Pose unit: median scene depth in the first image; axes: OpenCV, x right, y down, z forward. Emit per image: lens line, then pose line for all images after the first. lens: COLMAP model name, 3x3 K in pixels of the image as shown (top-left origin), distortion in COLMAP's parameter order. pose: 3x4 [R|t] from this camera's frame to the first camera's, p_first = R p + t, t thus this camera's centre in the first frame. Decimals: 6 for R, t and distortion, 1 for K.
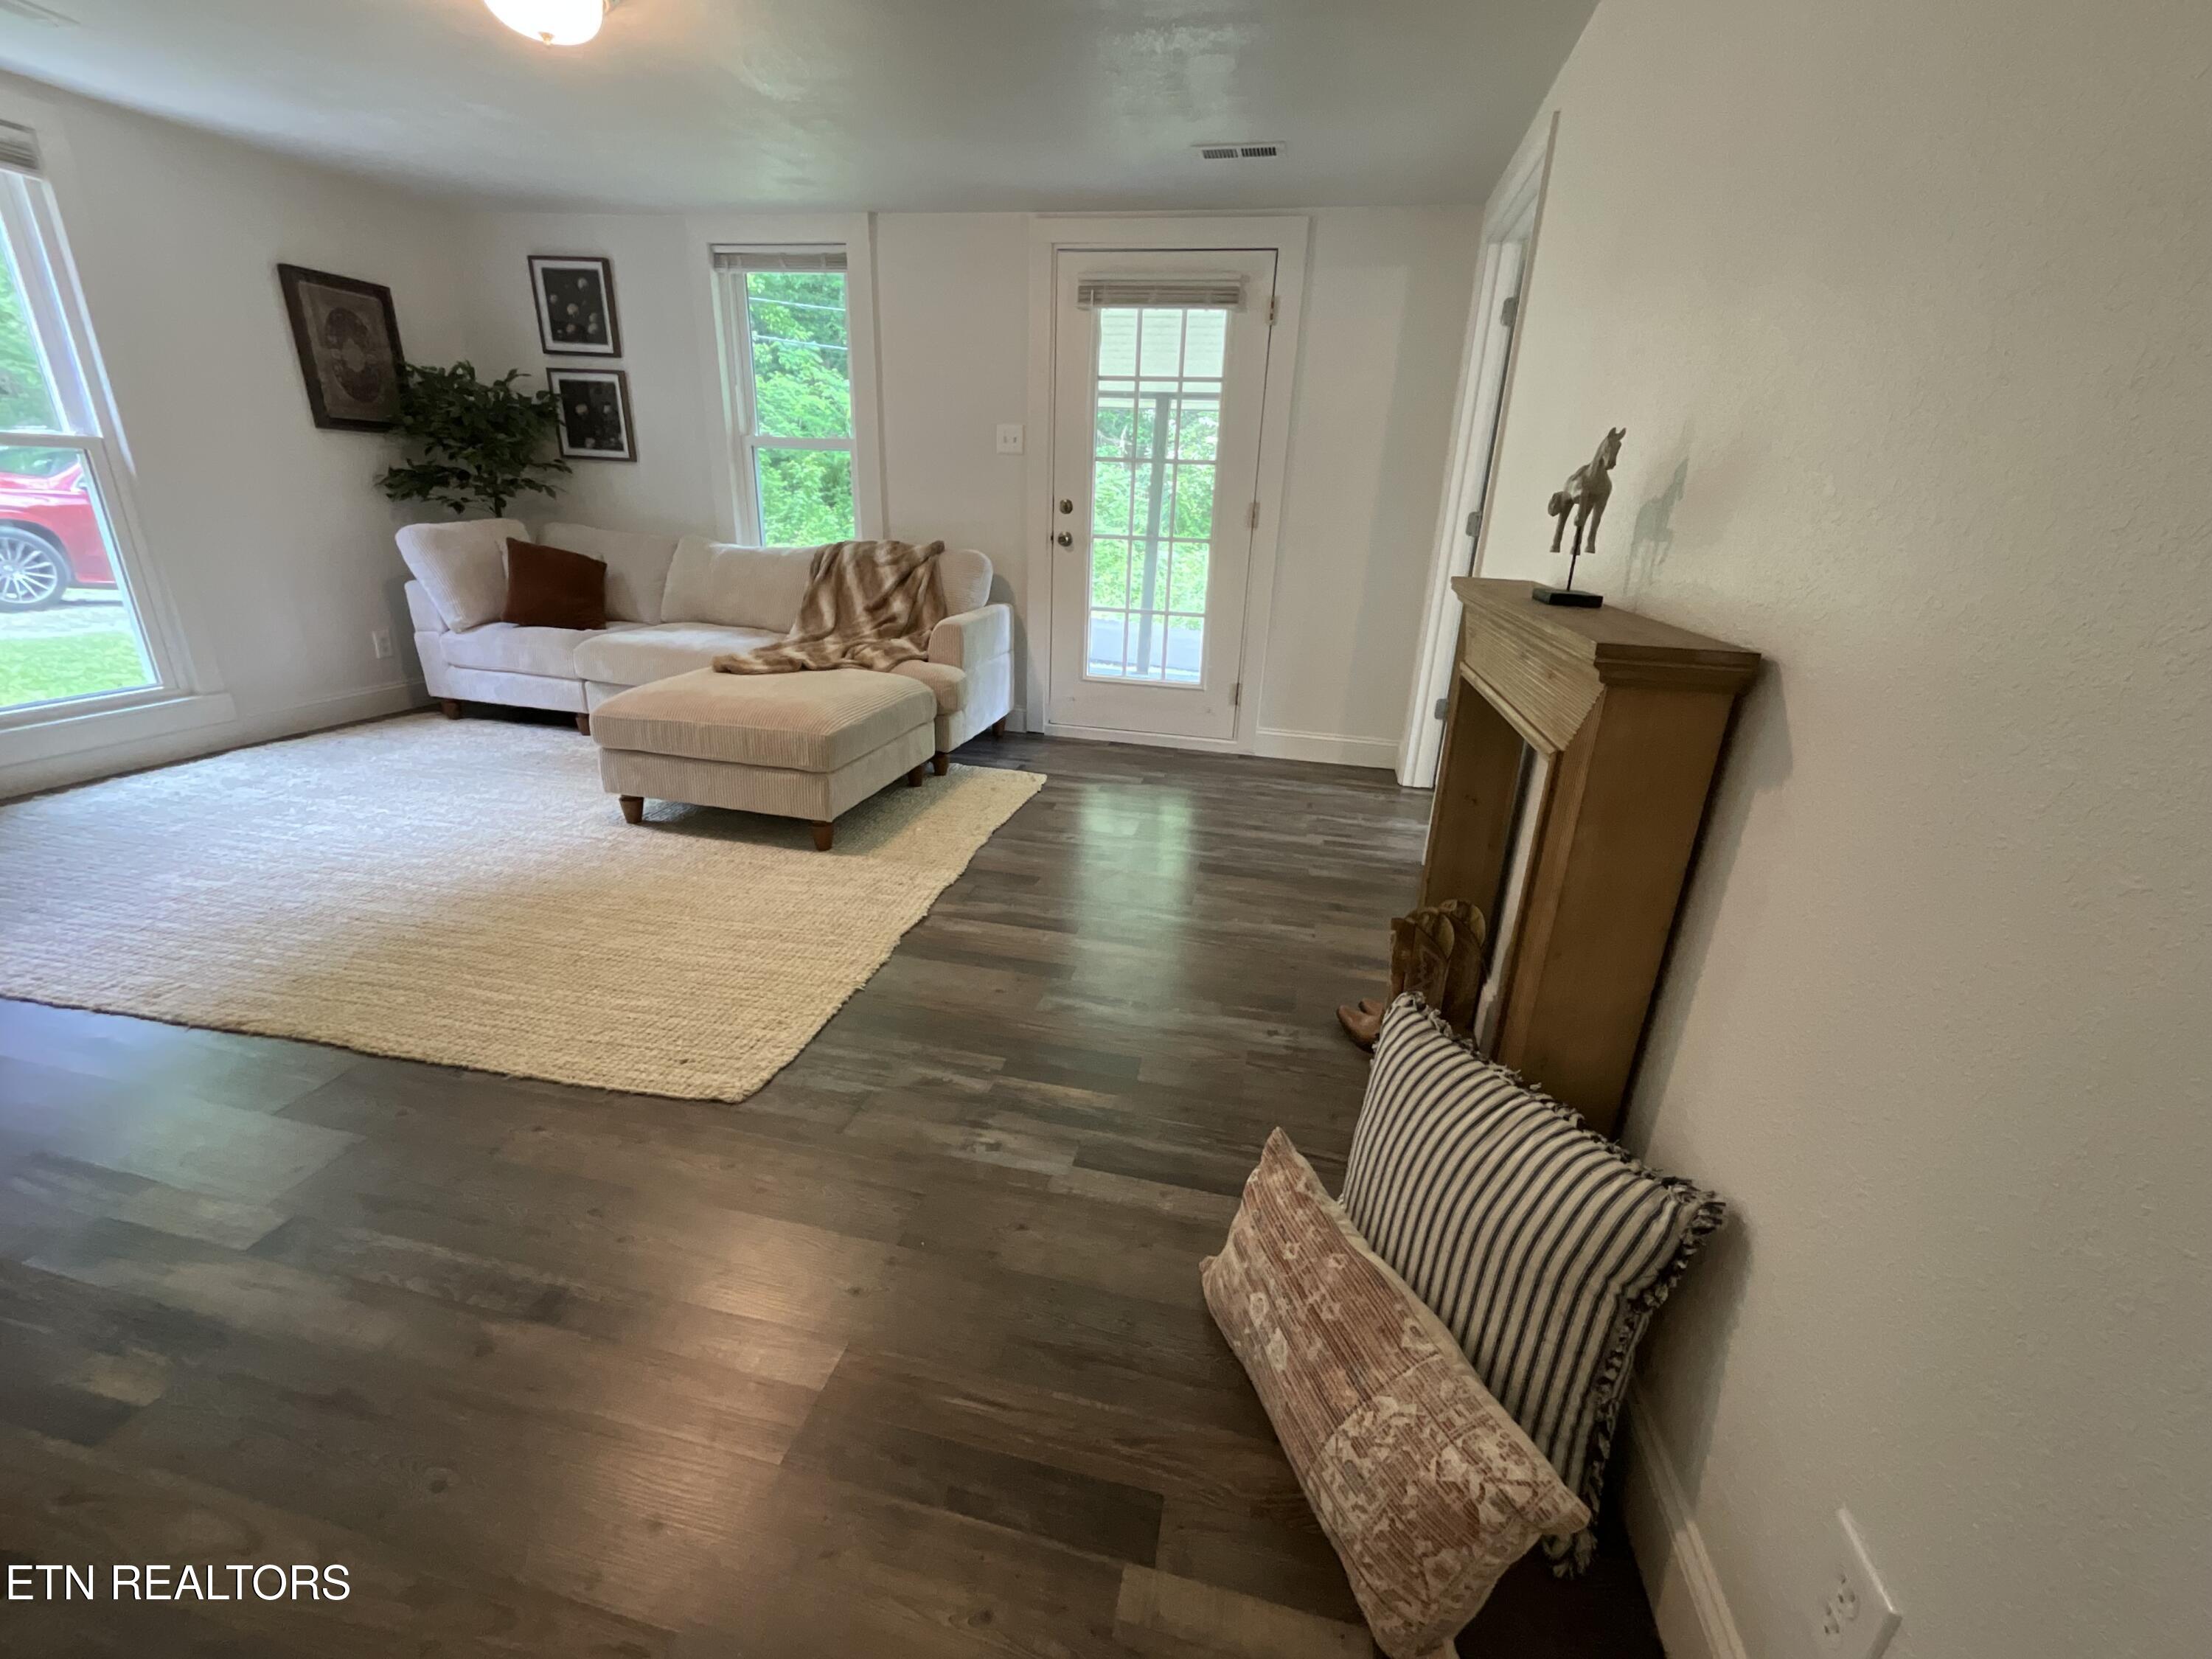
lens RADIAL K [[902.3, 0, 1098.0], [0, 902.3, 832.6], [0, 0, 1]] dist [0.002041, 0.000206]
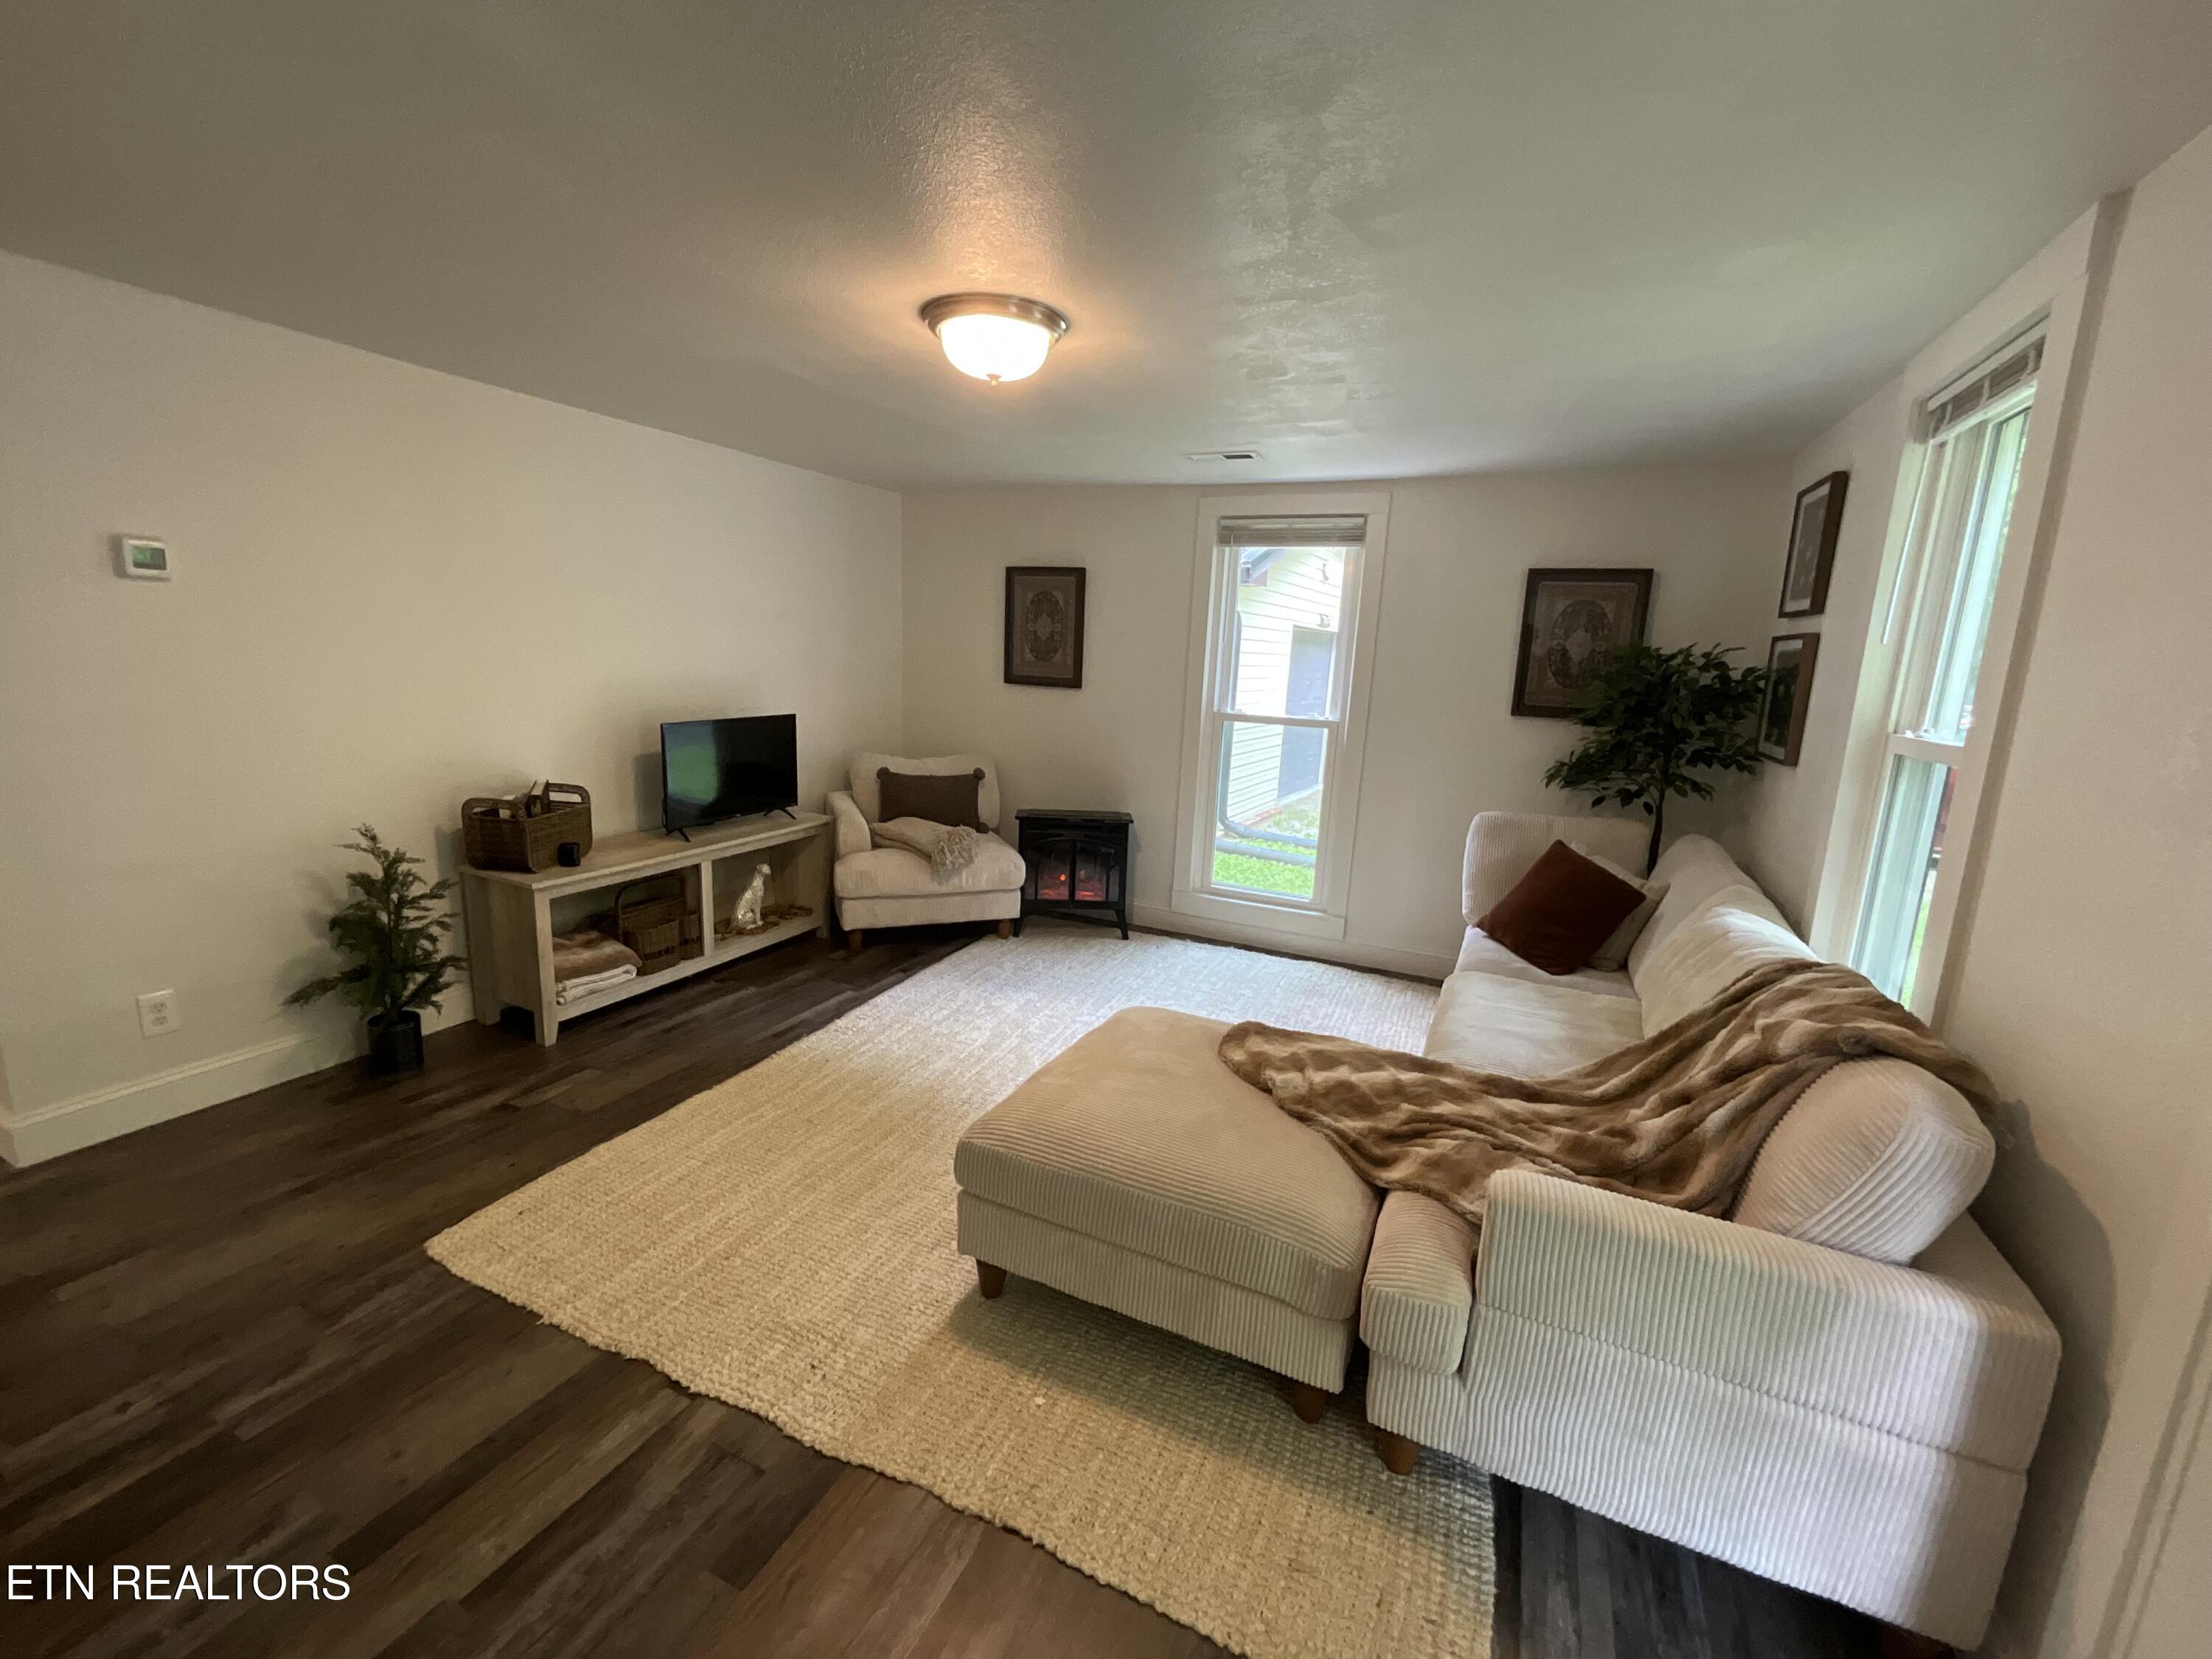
lens RADIAL K [[902.3, 0, 1098.0], [0, 902.3, 832.6], [0, 0, 1]] dist [0.002041, 0.000206]
pose [[-0.207871, 0.138027, -0.968369, 0.332972], [-0.394203, 0.894219, 0.212078, -0.527925], [0.895206, 0.425818, -0.131471, 1.130864]]
